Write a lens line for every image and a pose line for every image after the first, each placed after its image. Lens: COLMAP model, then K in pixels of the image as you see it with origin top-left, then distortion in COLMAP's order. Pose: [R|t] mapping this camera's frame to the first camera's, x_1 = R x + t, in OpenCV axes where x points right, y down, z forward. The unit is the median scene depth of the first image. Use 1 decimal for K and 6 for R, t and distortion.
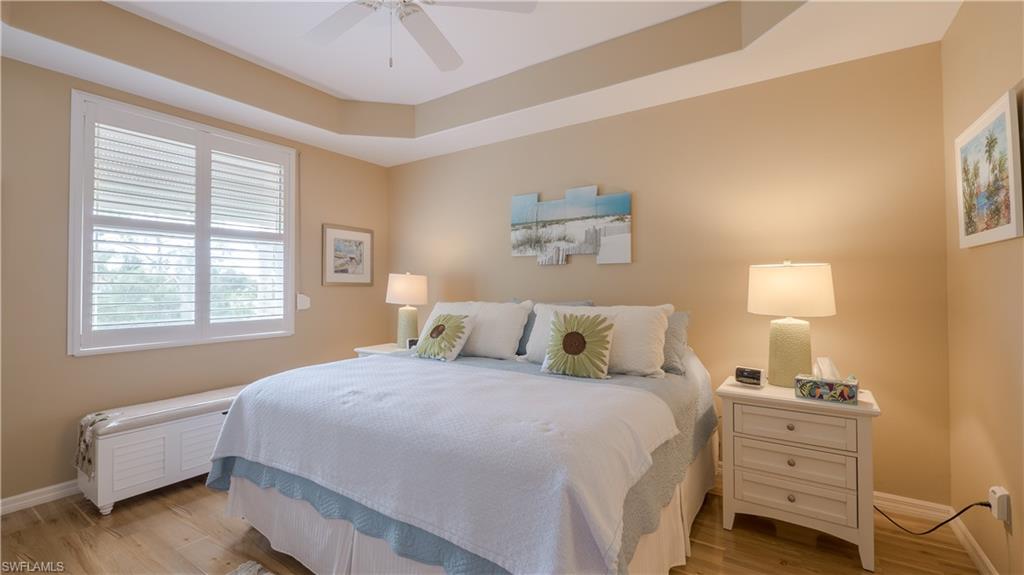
lens RADIAL K [[432.9, 0, 511.7], [0, 432.9, 279.4], [0, 0, 1]] dist [-0.000881, 0.000008]
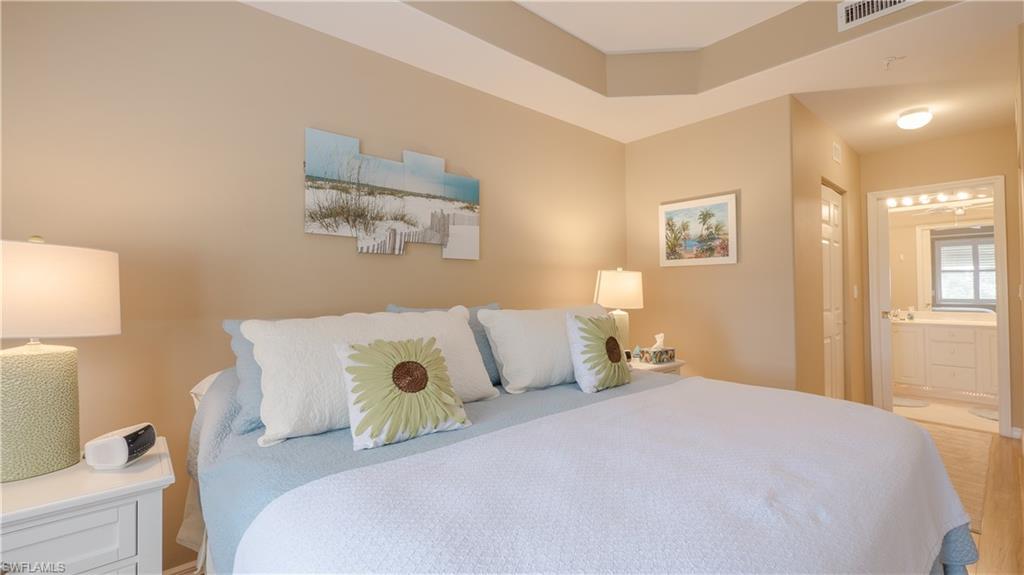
lens RADIAL K [[432.9, 0, 511.7], [0, 432.9, 279.4], [0, 0, 1]] dist [-0.000881, 0.000008]
pose [[0.275617, 0.023996, 0.960968, -0.513479], [-0.014529, 0.999678, -0.020796, 0.017495], [-0.961158, -0.008230, 0.275877, 0.644396]]
